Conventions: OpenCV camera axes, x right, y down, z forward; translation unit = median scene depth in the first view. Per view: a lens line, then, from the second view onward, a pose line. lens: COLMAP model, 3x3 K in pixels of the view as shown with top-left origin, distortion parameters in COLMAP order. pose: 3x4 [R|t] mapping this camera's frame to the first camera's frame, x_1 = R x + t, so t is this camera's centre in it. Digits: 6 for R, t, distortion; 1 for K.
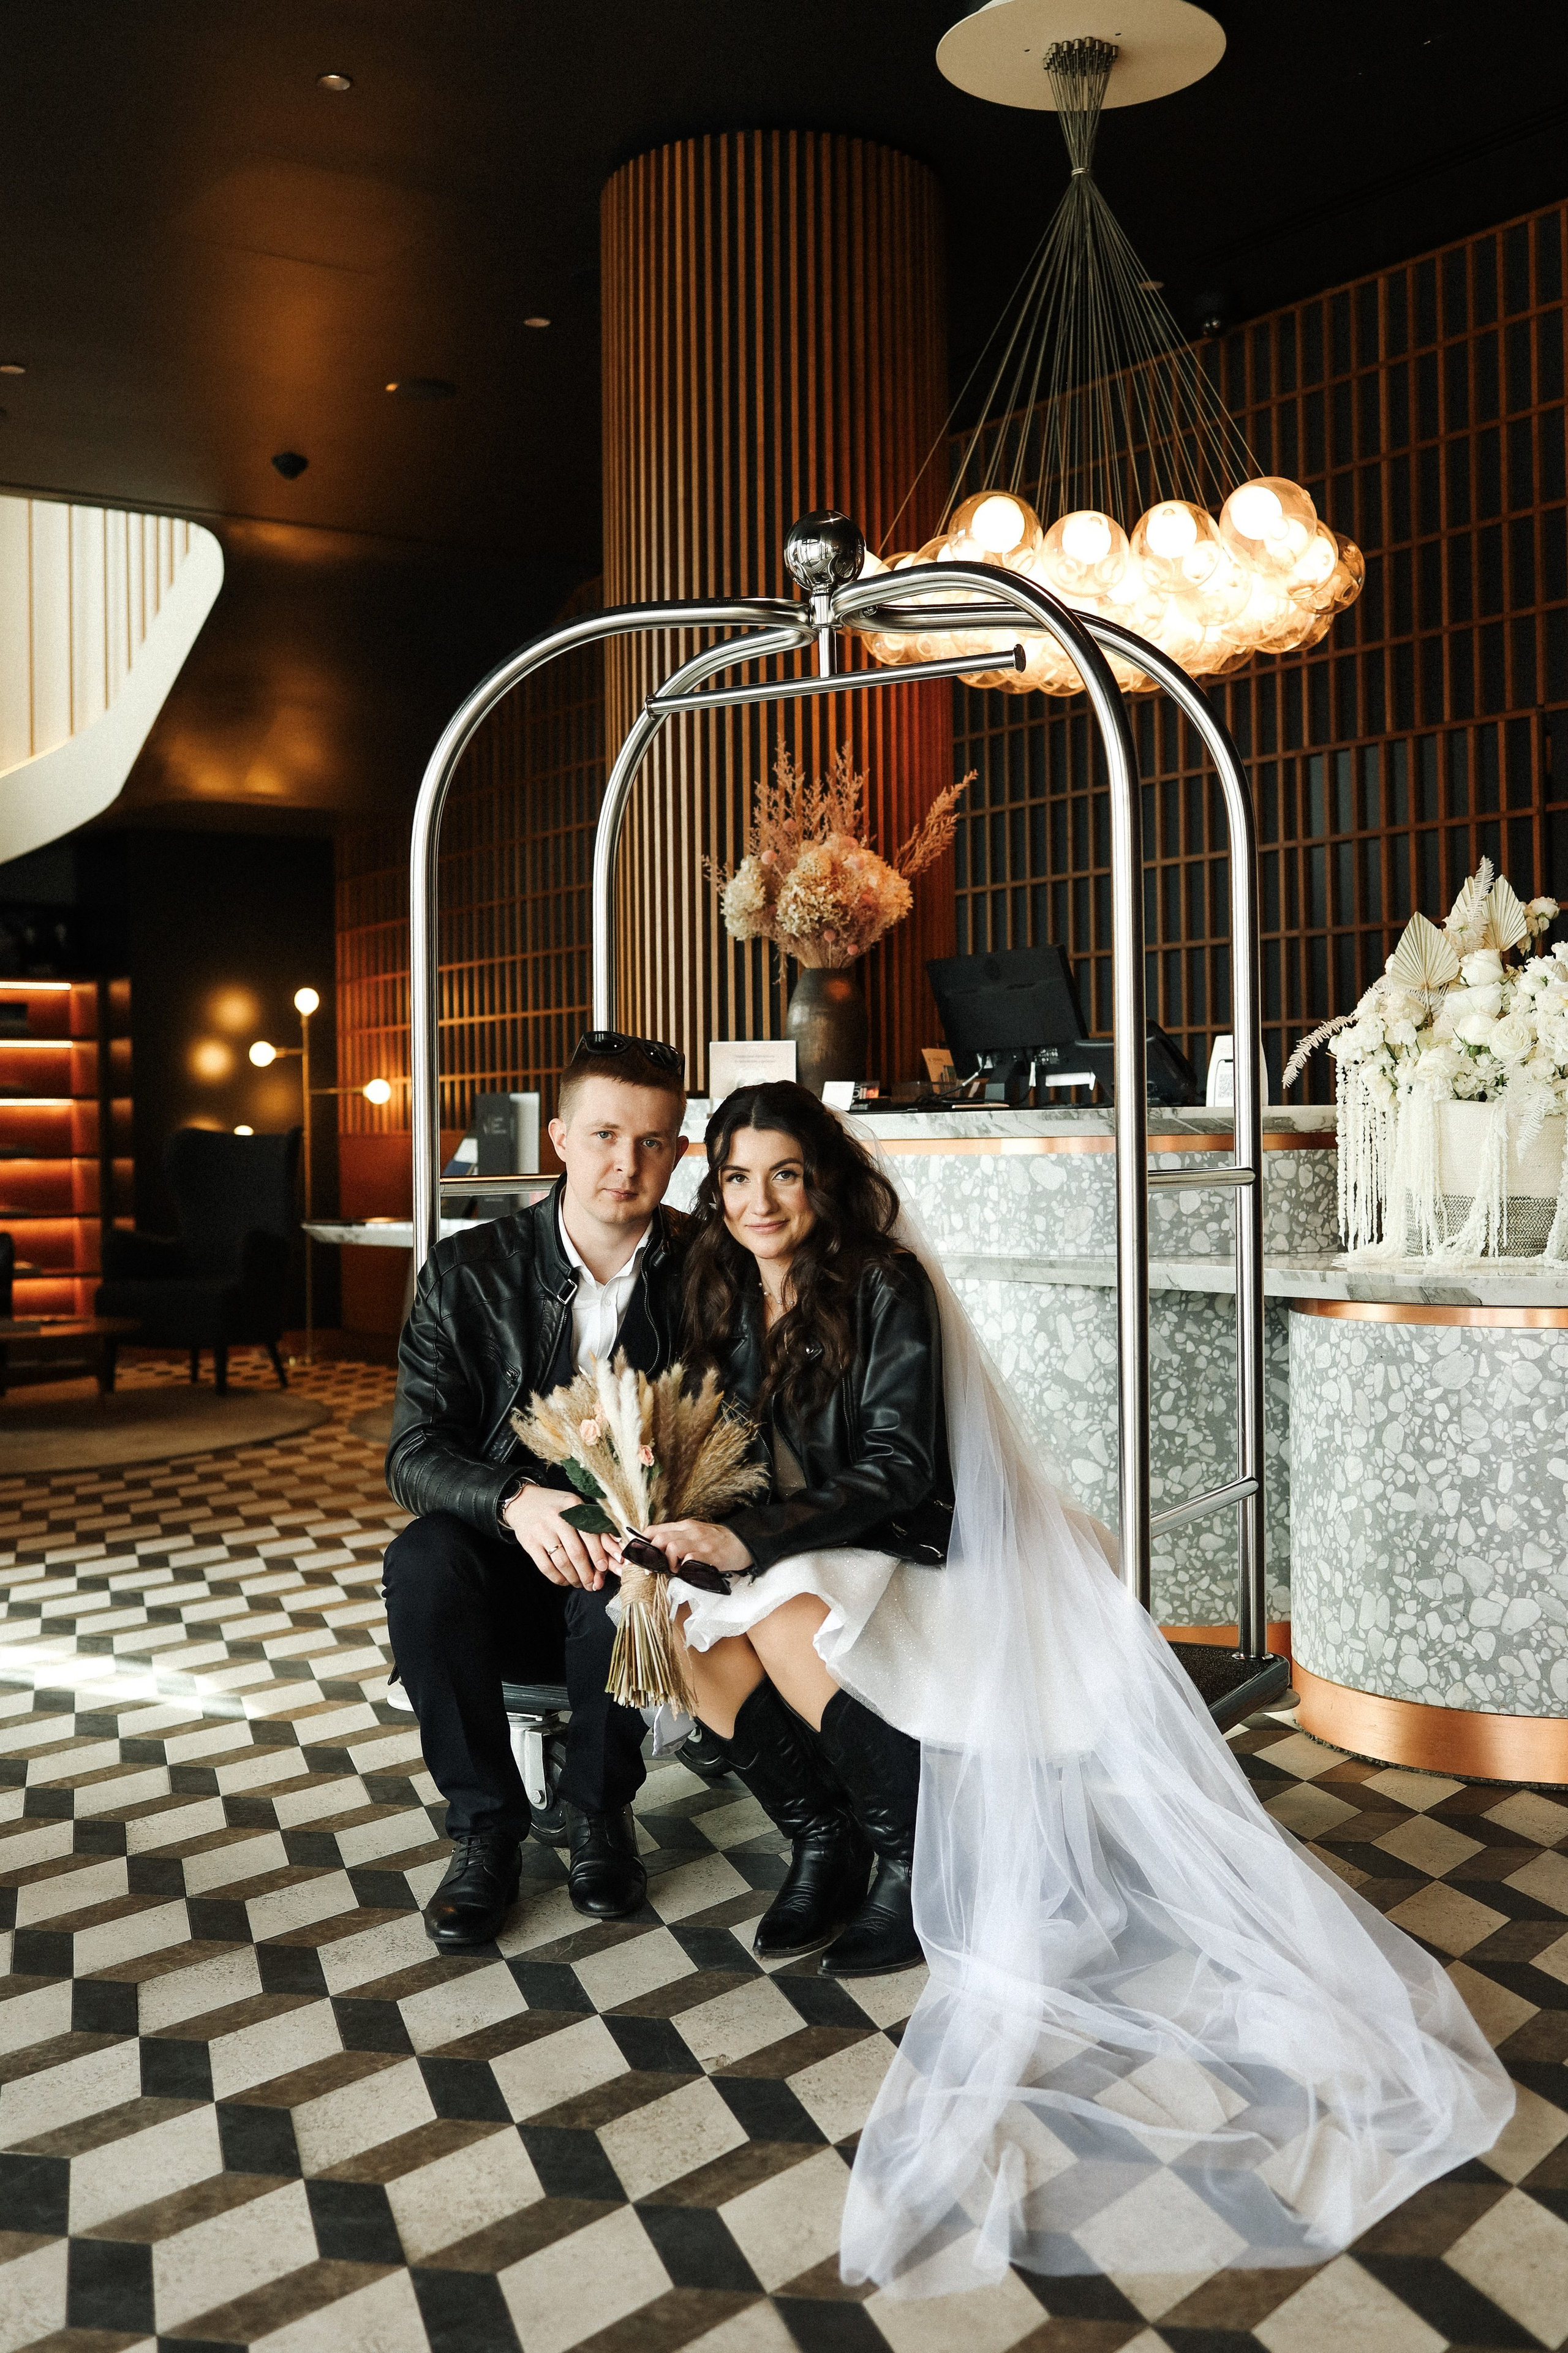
lens RADIAL K [[2397.7, 0, 832.2], [0, 2397.7, 1173.0], [0, 0, 1]] dist [-0.078239, 0.037378]
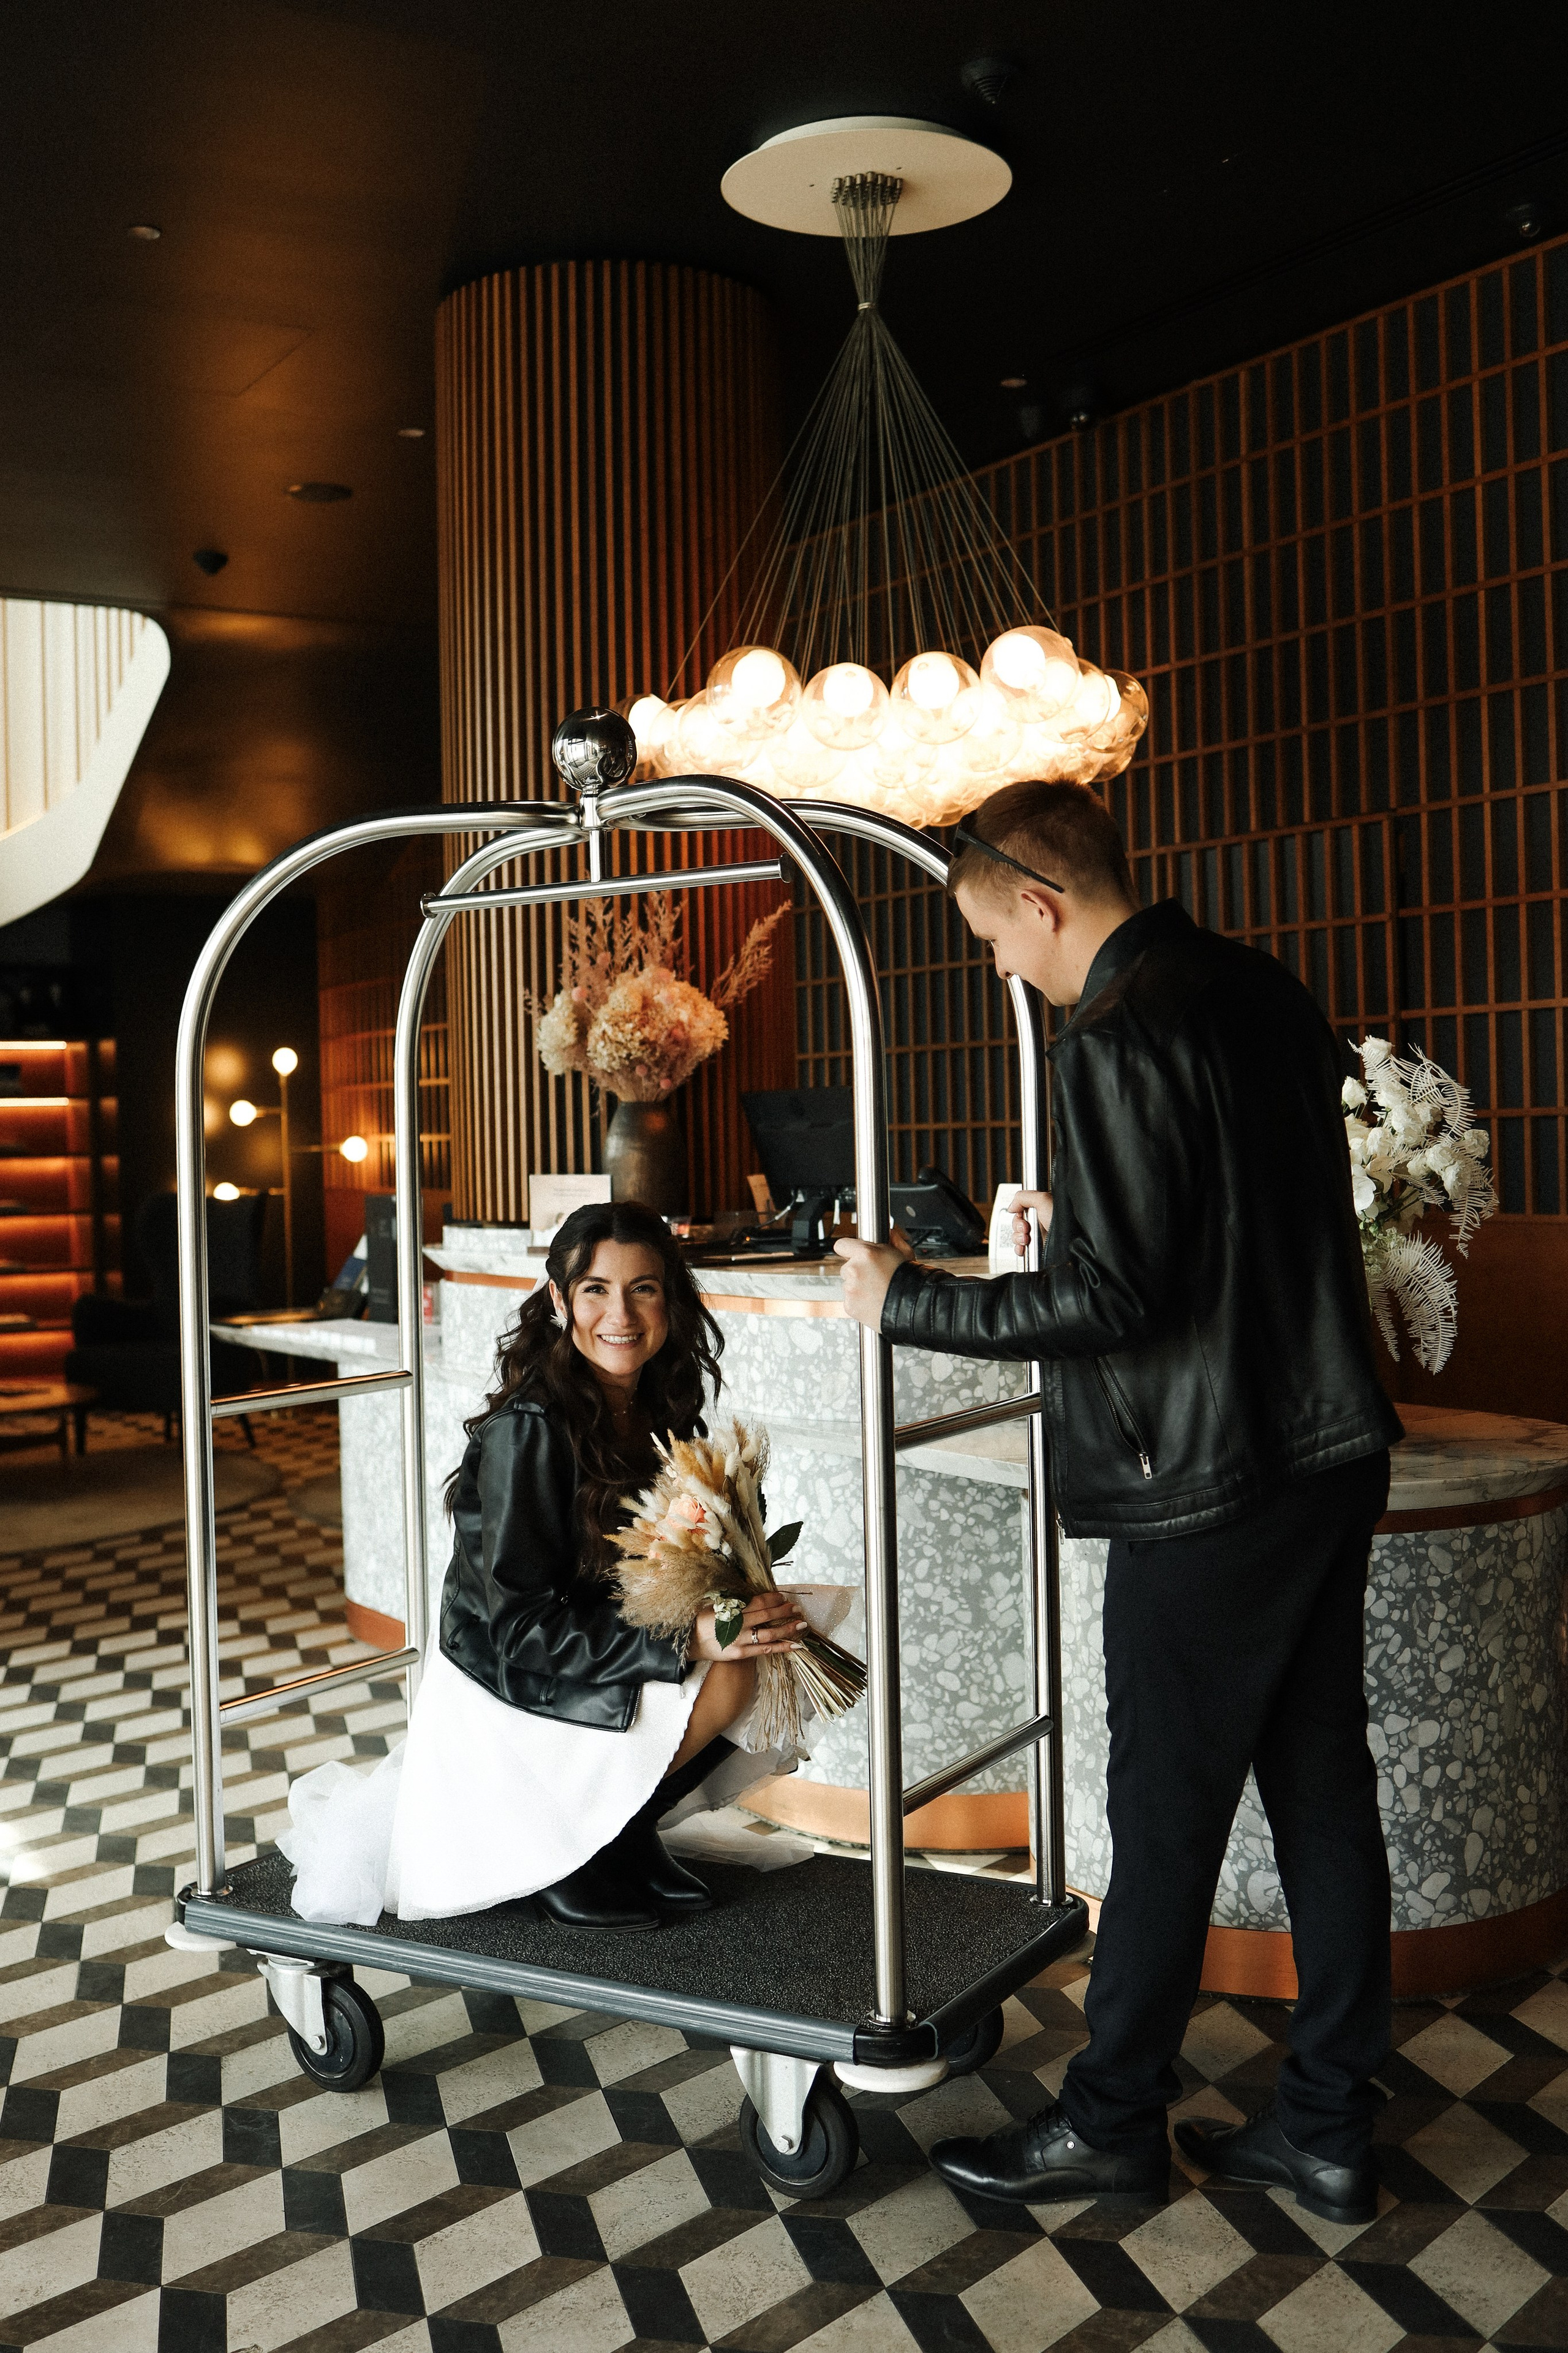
lens RADIAL K [[2356.5, 0, 784.0], [0, 2356.5, 1176.5], [0, 0, 1]] dist [-0.077227, 0.019003]
pose [[0.998766, -0.009613, -0.048734, 0.104652], [0.009673, 0.999953, 0.000993, -0.054544], [0.048722, -0.001464, 0.998811, 0.019438]]
